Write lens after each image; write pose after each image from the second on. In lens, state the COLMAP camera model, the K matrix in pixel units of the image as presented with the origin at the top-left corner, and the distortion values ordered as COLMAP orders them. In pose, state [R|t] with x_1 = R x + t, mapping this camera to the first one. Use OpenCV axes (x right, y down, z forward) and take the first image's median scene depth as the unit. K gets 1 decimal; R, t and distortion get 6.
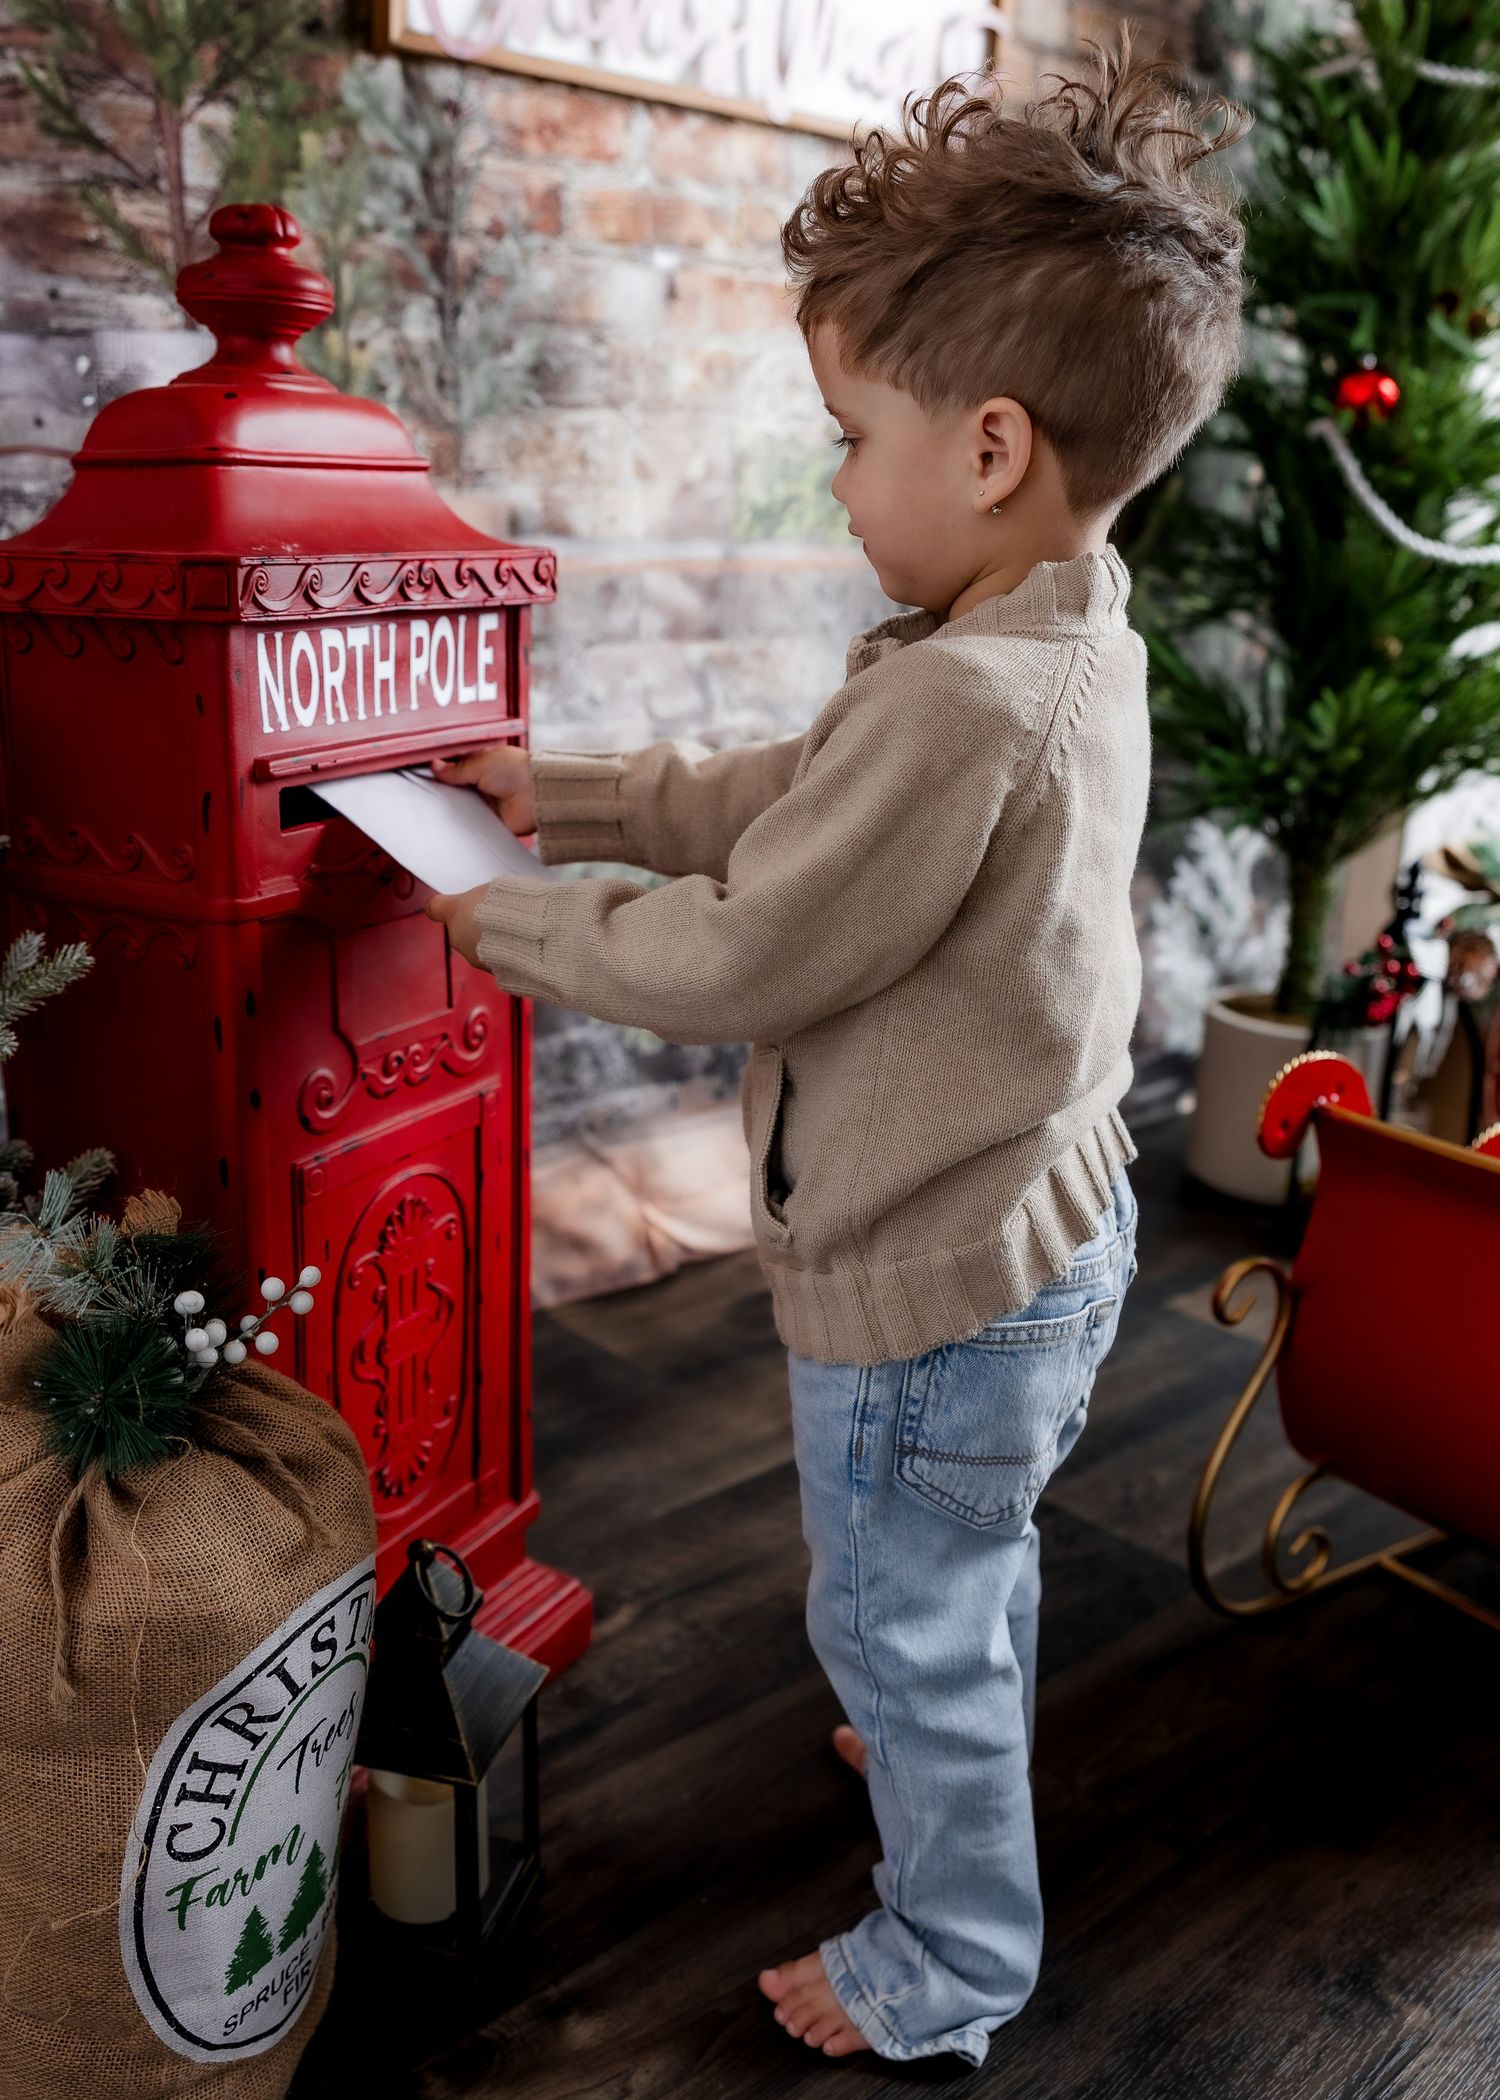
lens RADIAL K [[1963.8, 0, 753.7], [0, 1963.8, 1018.3], [0, 0, 1]] dist [0.002575, 0.000000]
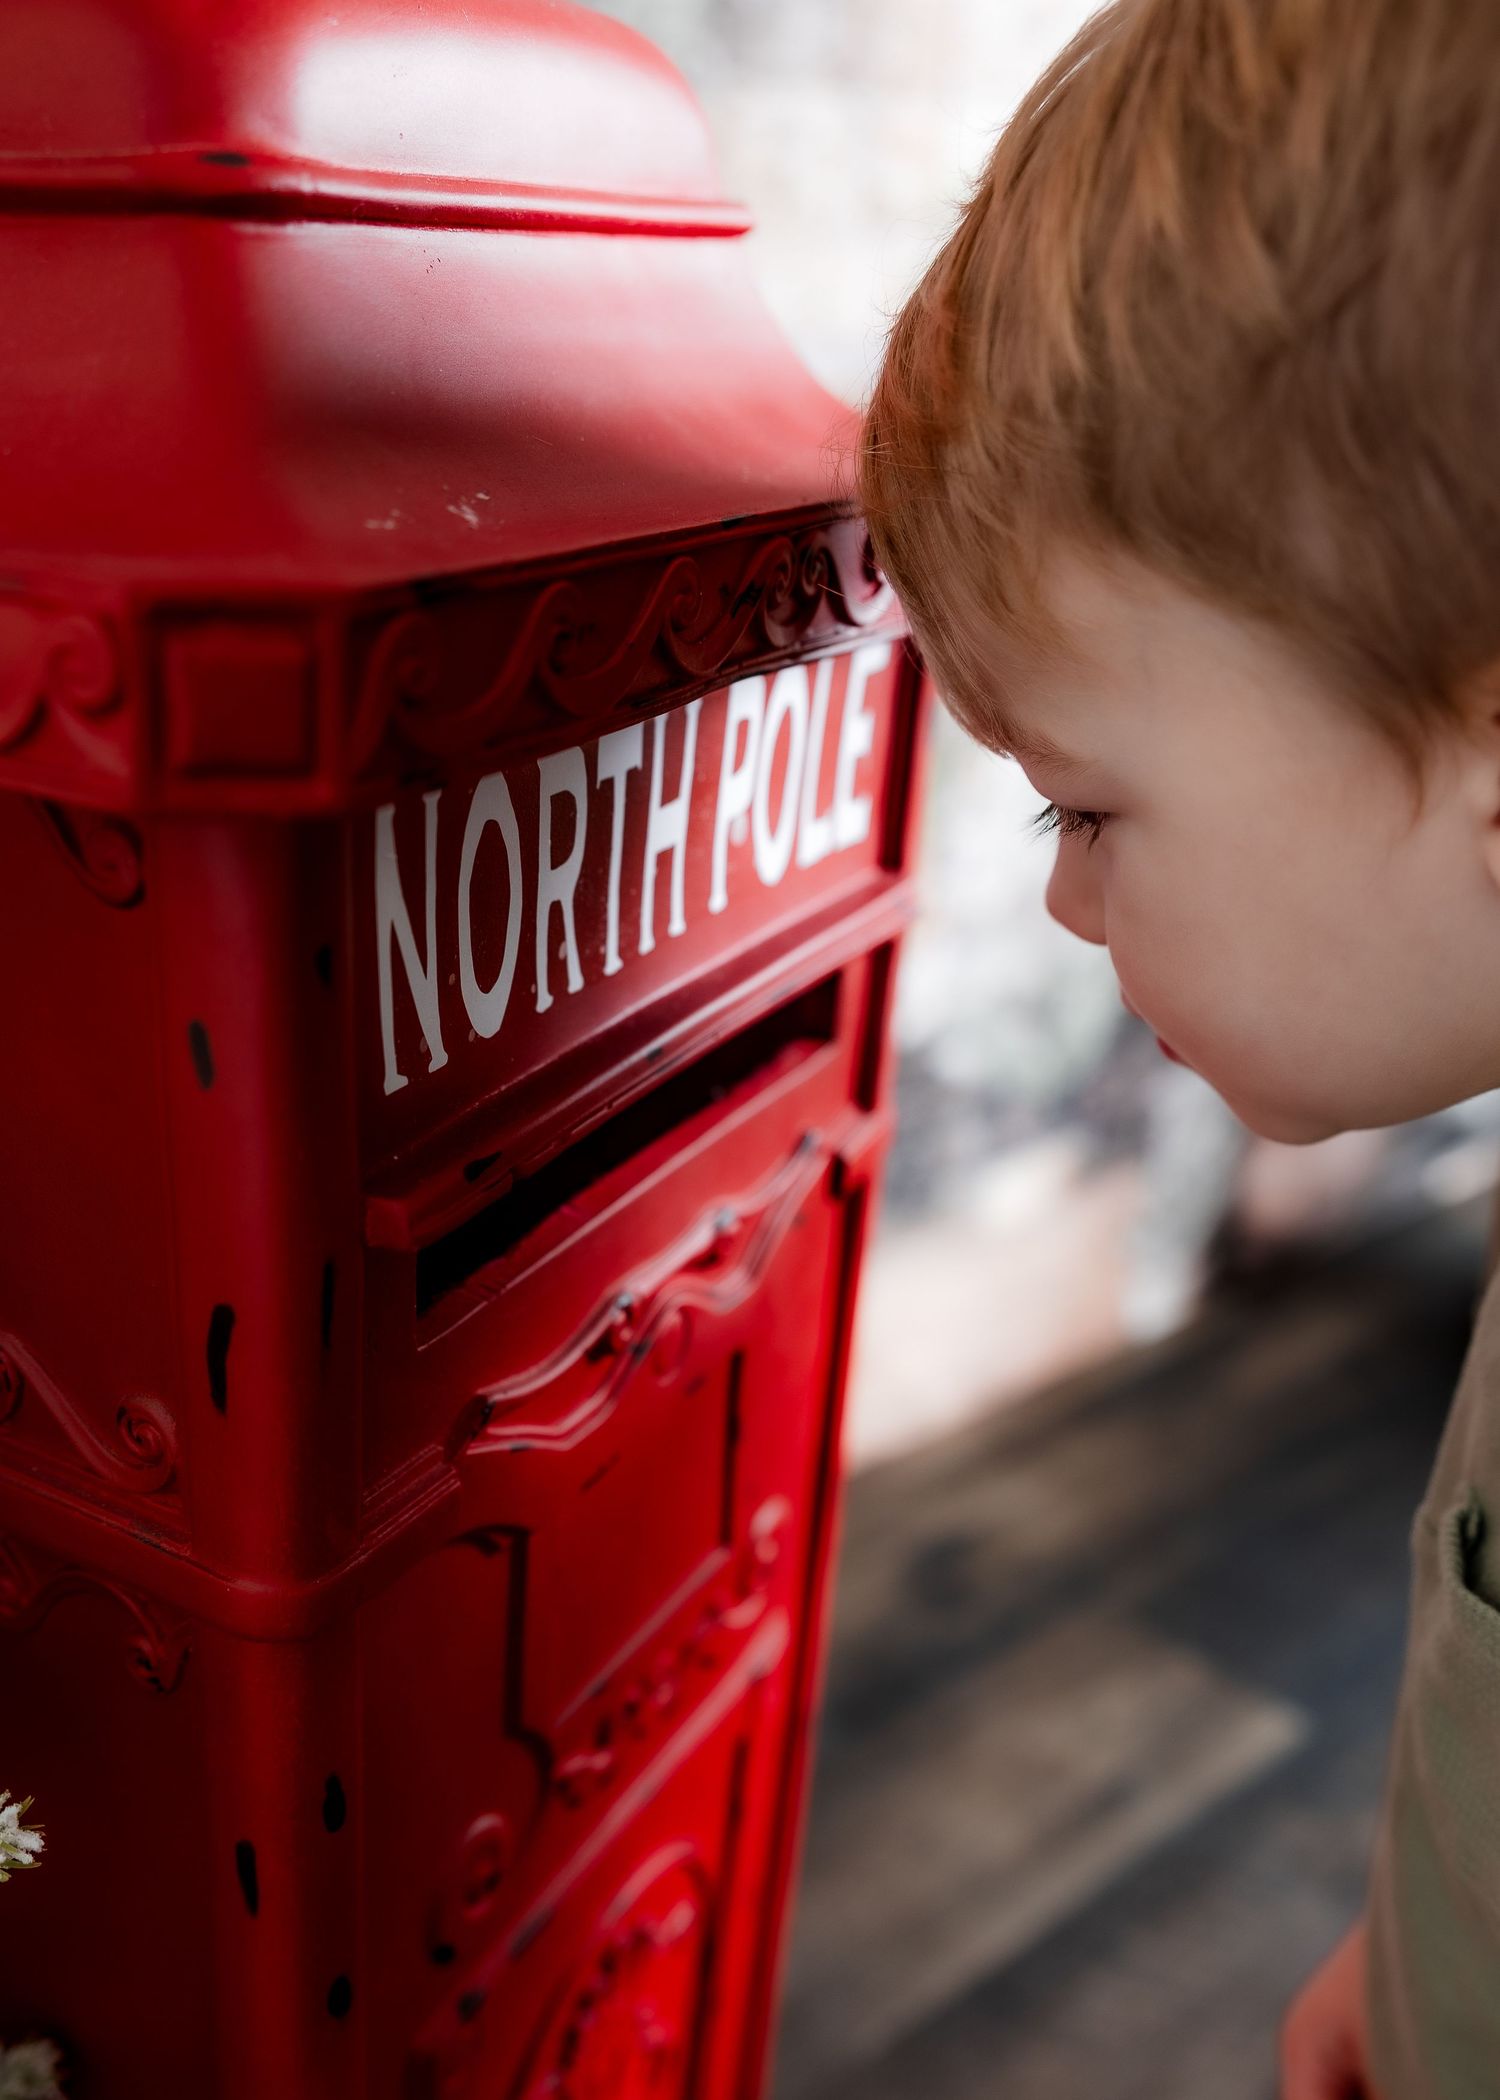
lens RADIAL K [[2091.2, 0, 704.1], [0, 2091.2, 1304.9], [0, 0, 1]] dist [-0.023411, 0.000000]
pose [[0.999022, 0.036447, 0.025049, -0.137979], [-0.041126, 0.973915, 0.223157, -0.130540], [-0.016262, -0.223968, 0.974461, 0.439805]]
